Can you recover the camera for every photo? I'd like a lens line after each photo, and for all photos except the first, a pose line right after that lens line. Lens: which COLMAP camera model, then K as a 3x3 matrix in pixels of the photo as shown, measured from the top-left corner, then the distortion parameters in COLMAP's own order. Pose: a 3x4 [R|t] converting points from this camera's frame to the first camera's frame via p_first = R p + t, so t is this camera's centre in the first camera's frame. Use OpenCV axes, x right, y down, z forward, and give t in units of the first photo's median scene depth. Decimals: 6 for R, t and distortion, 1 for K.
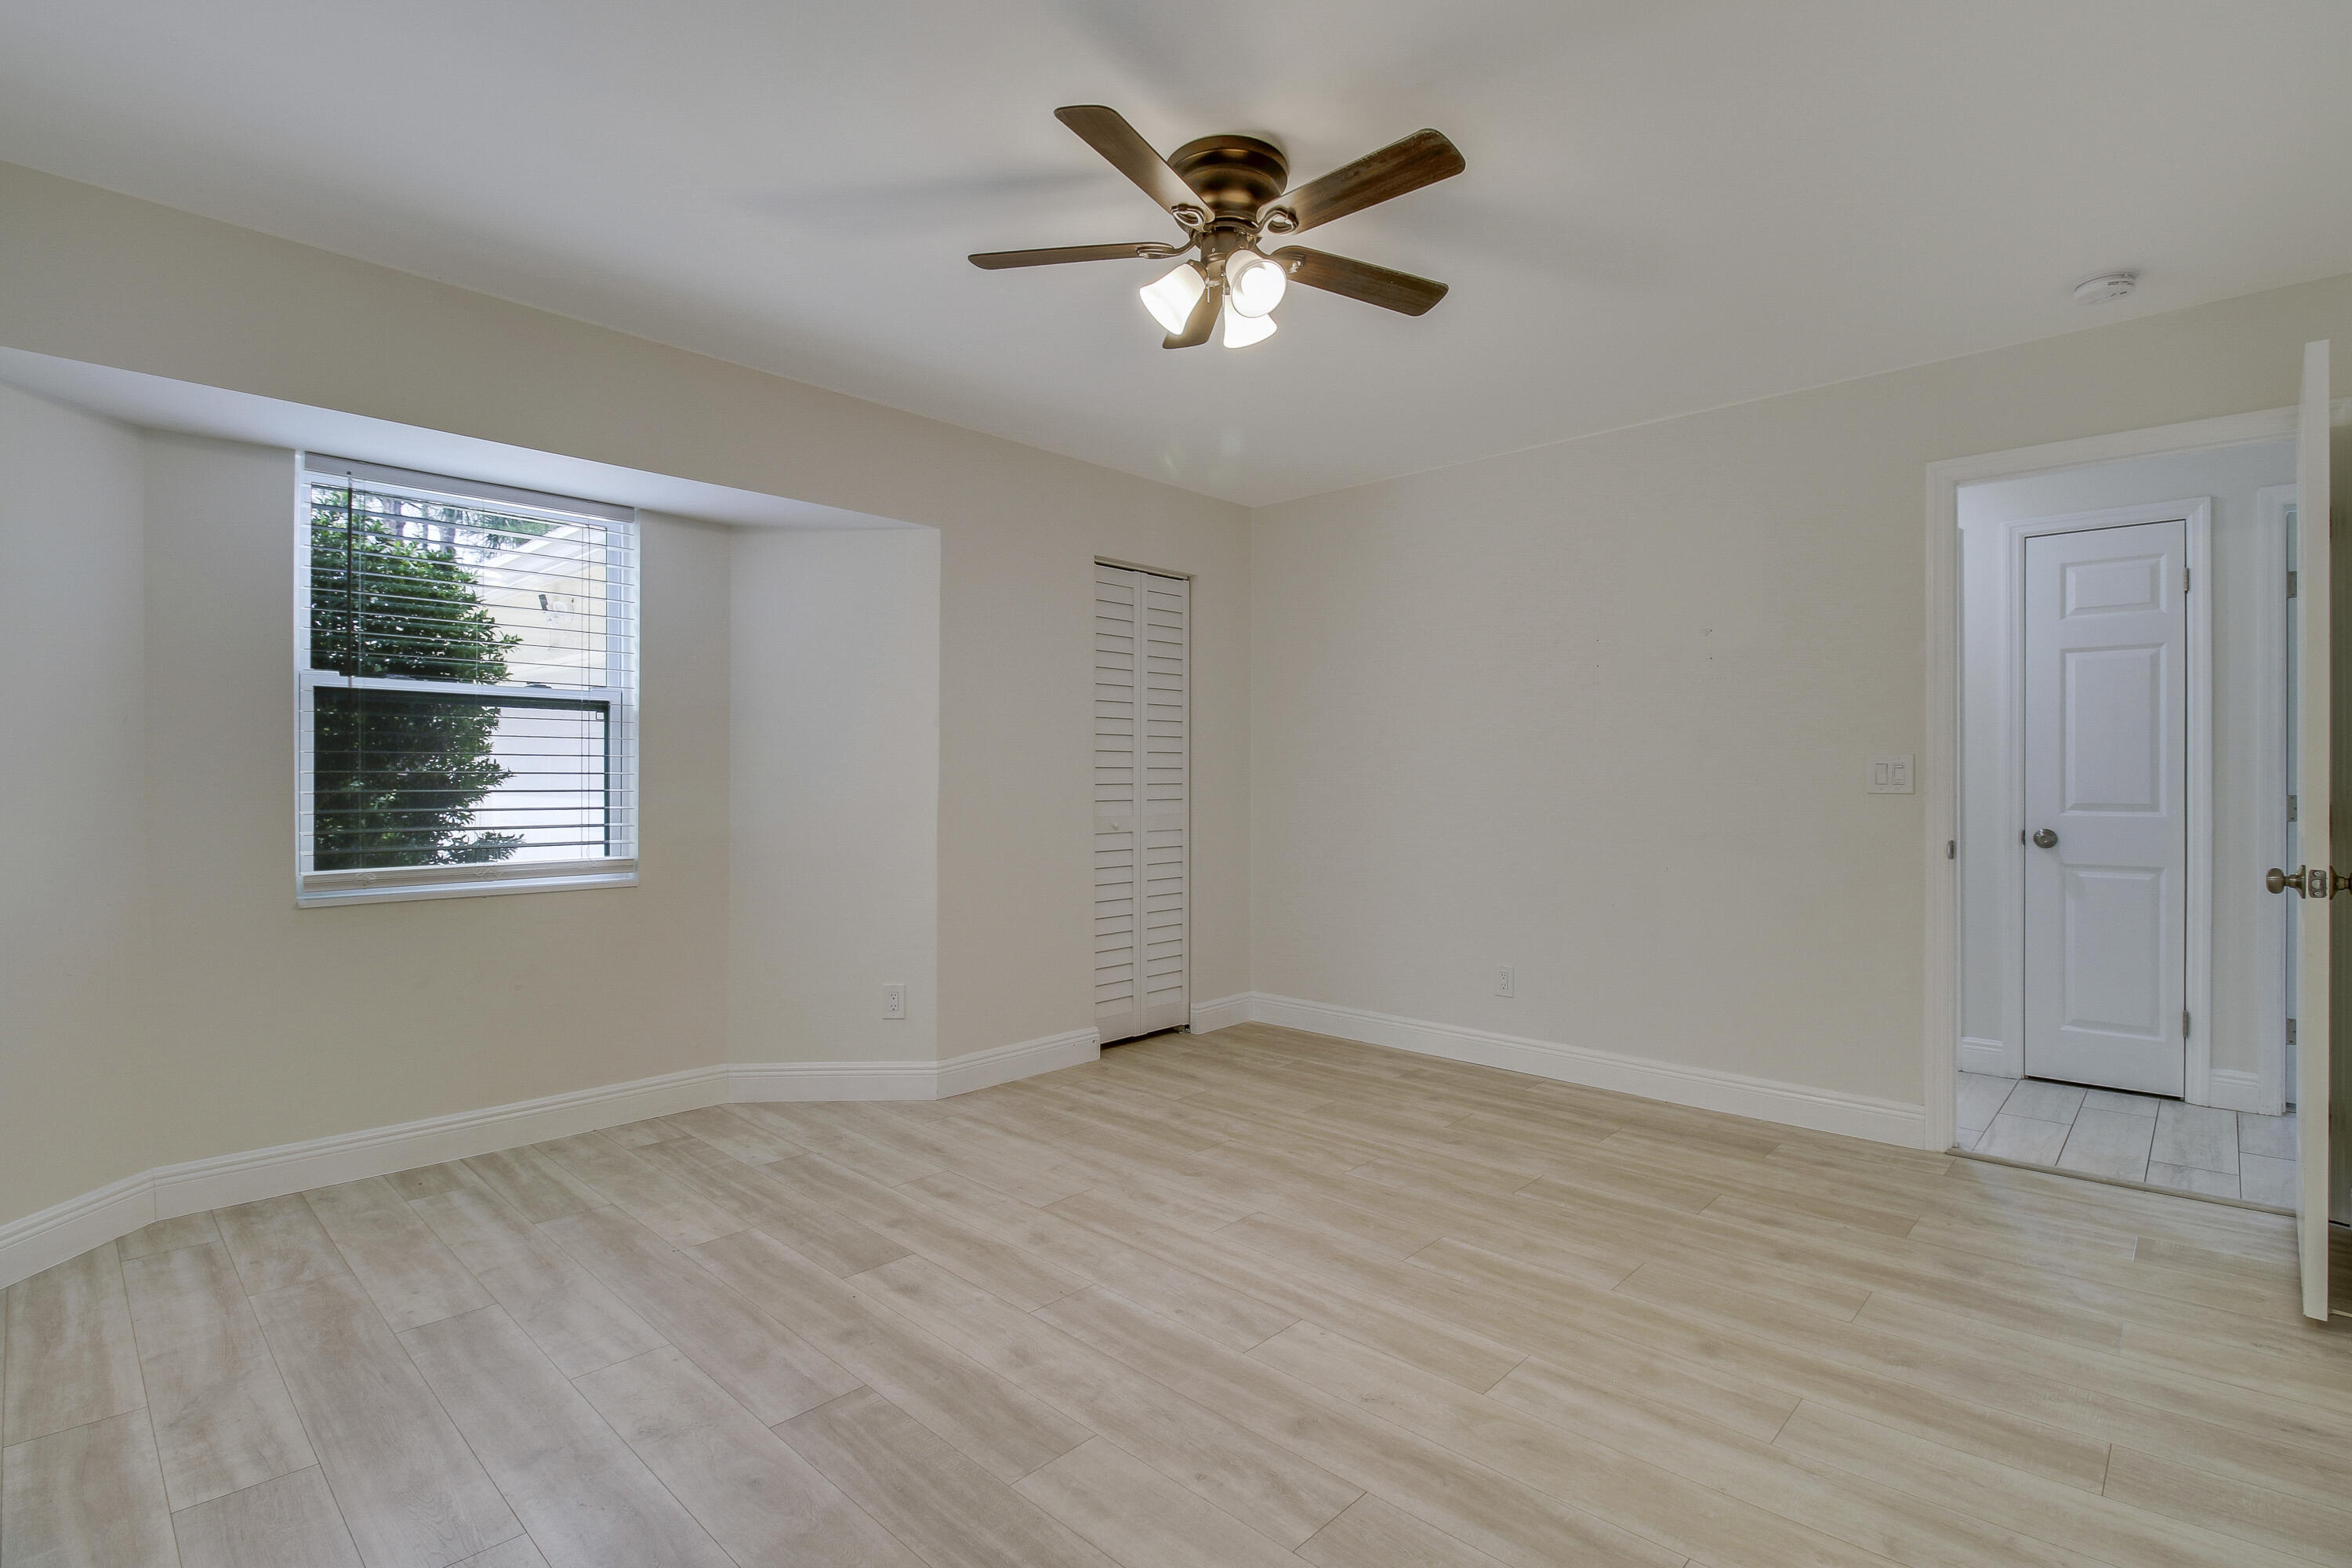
lens RADIAL K [[1090.6, 0, 1186.0], [0, 1090.6, 769.4], [0, 0, 1]] dist [0.001242, -0.013607]
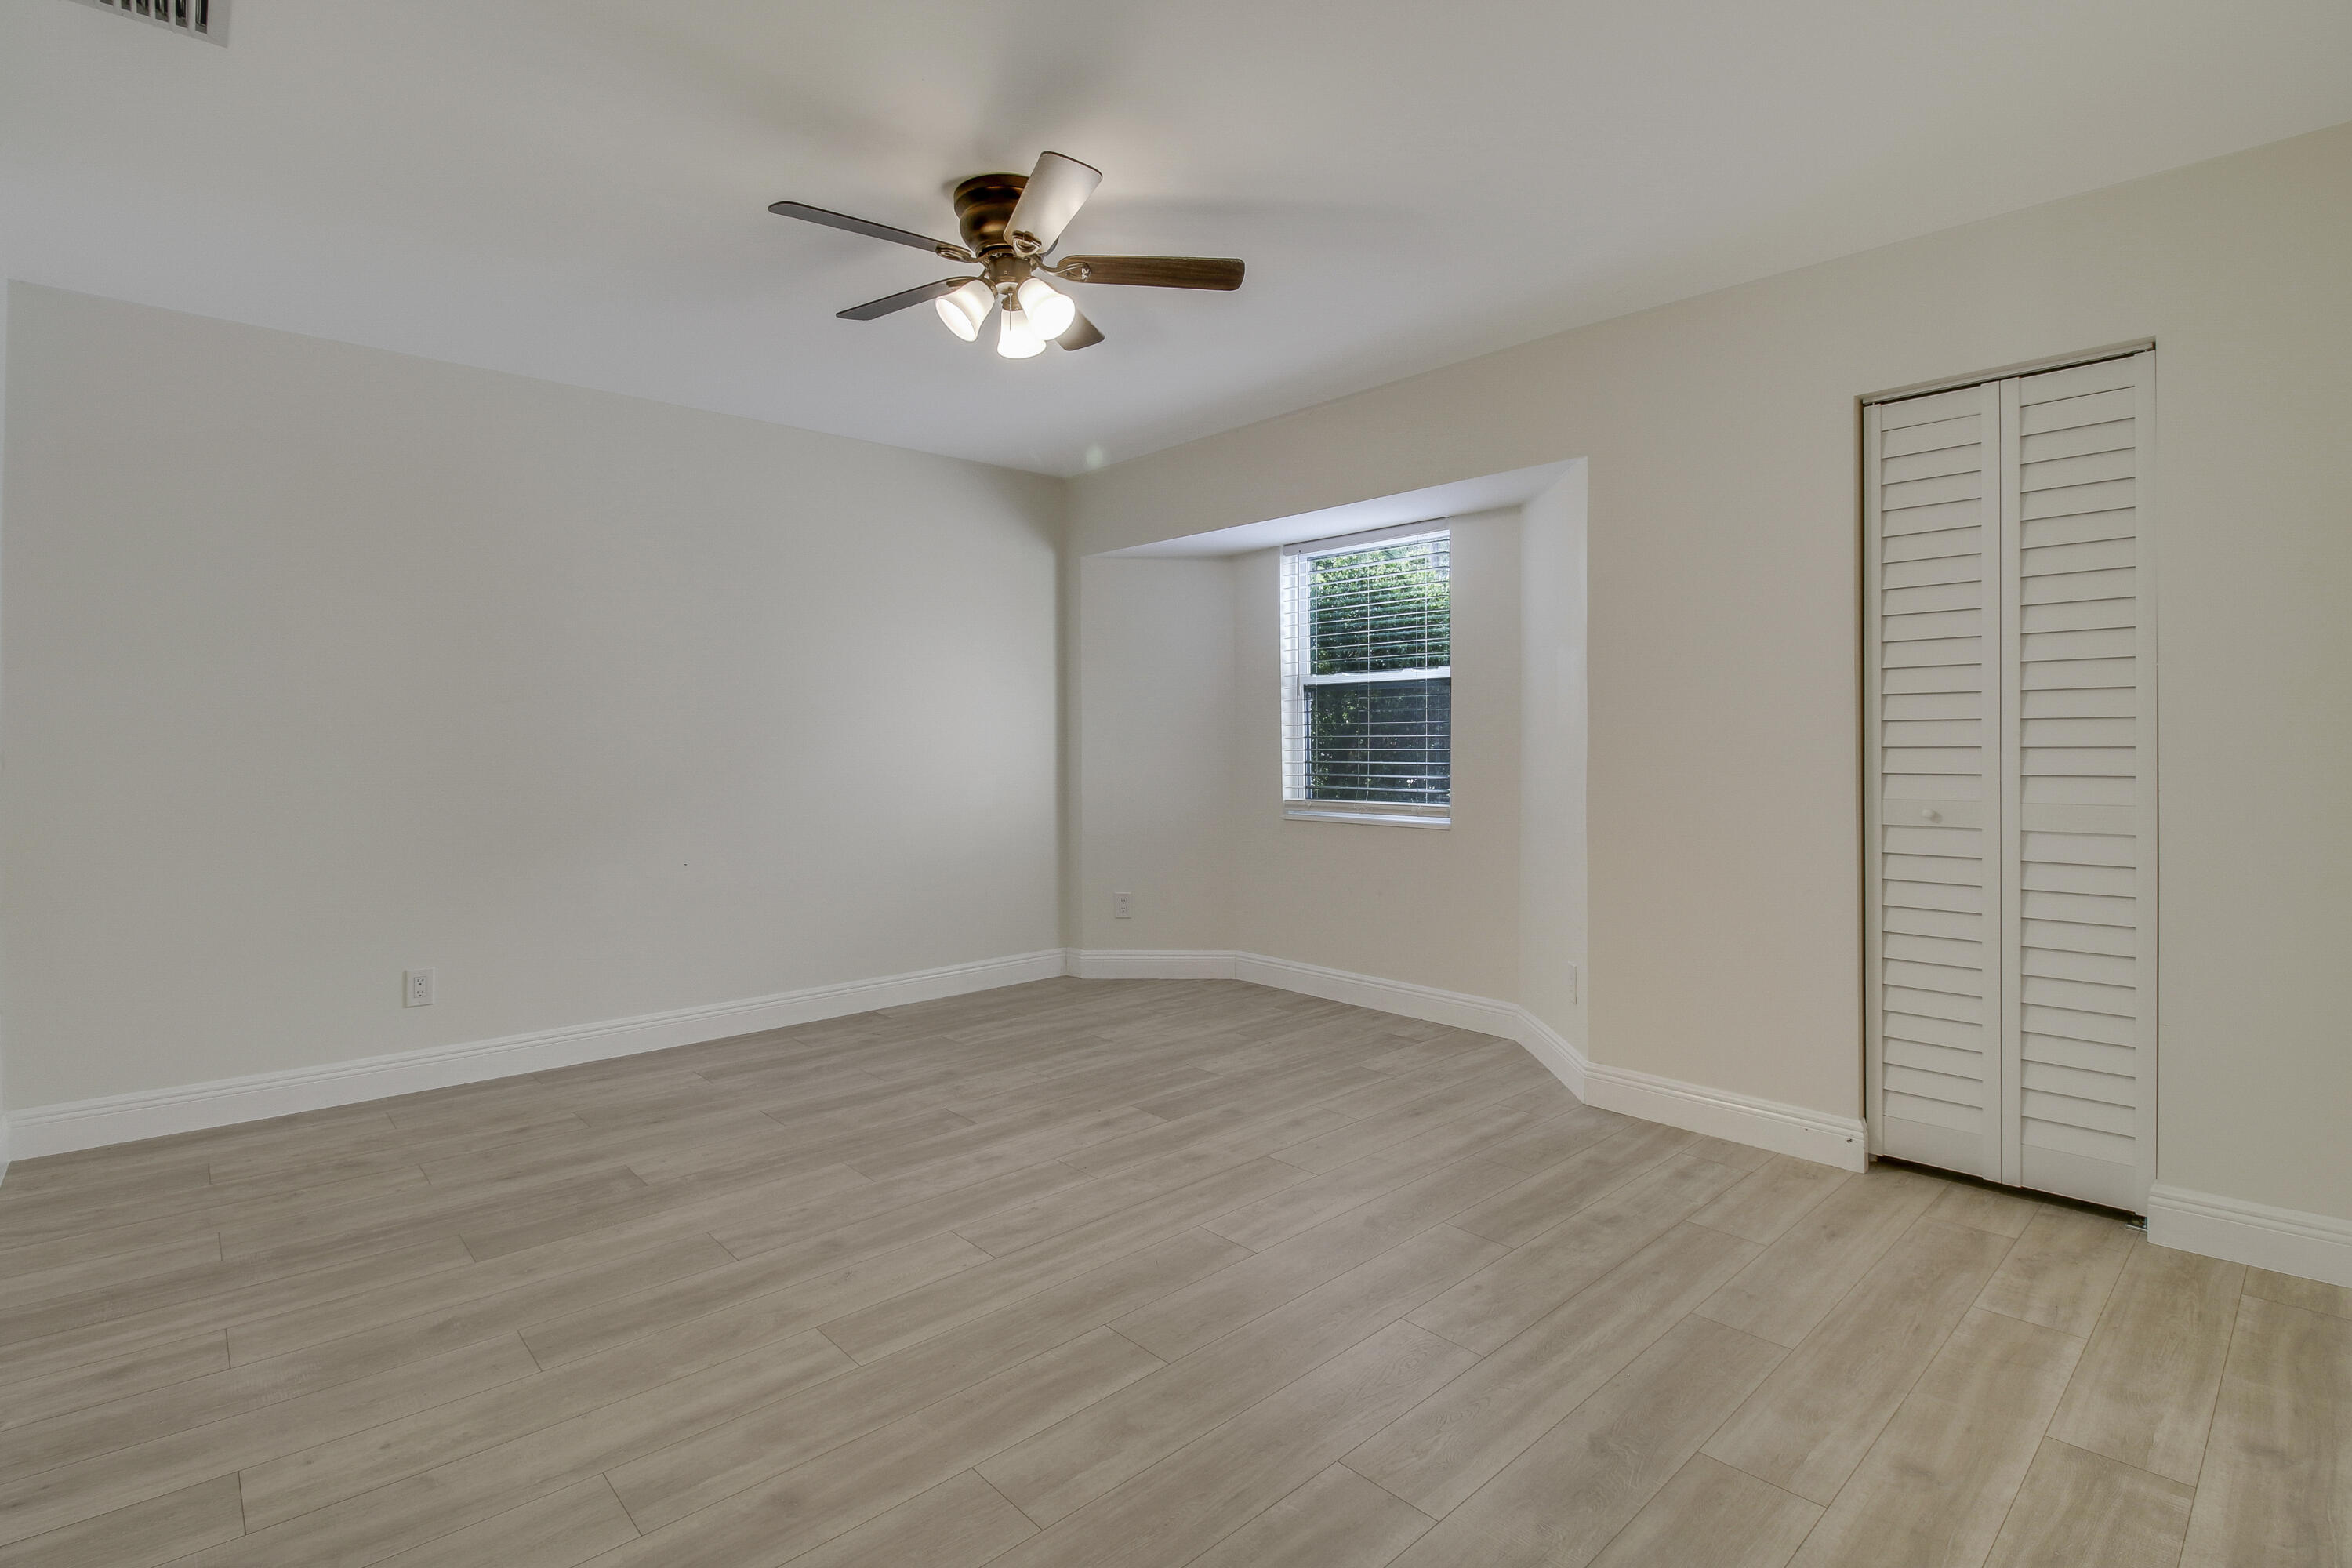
lens RADIAL K [[1090.6, 0, 1186.0], [0, 1090.6, 769.4], [0, 0, 1]] dist [0.001242, -0.013607]
pose [[-0.049161, 0.028253, -0.998391, 0.979573], [0.012495, 0.999539, 0.027670, 0.004204], [0.998713, -0.011115, -0.049492, 1.069535]]
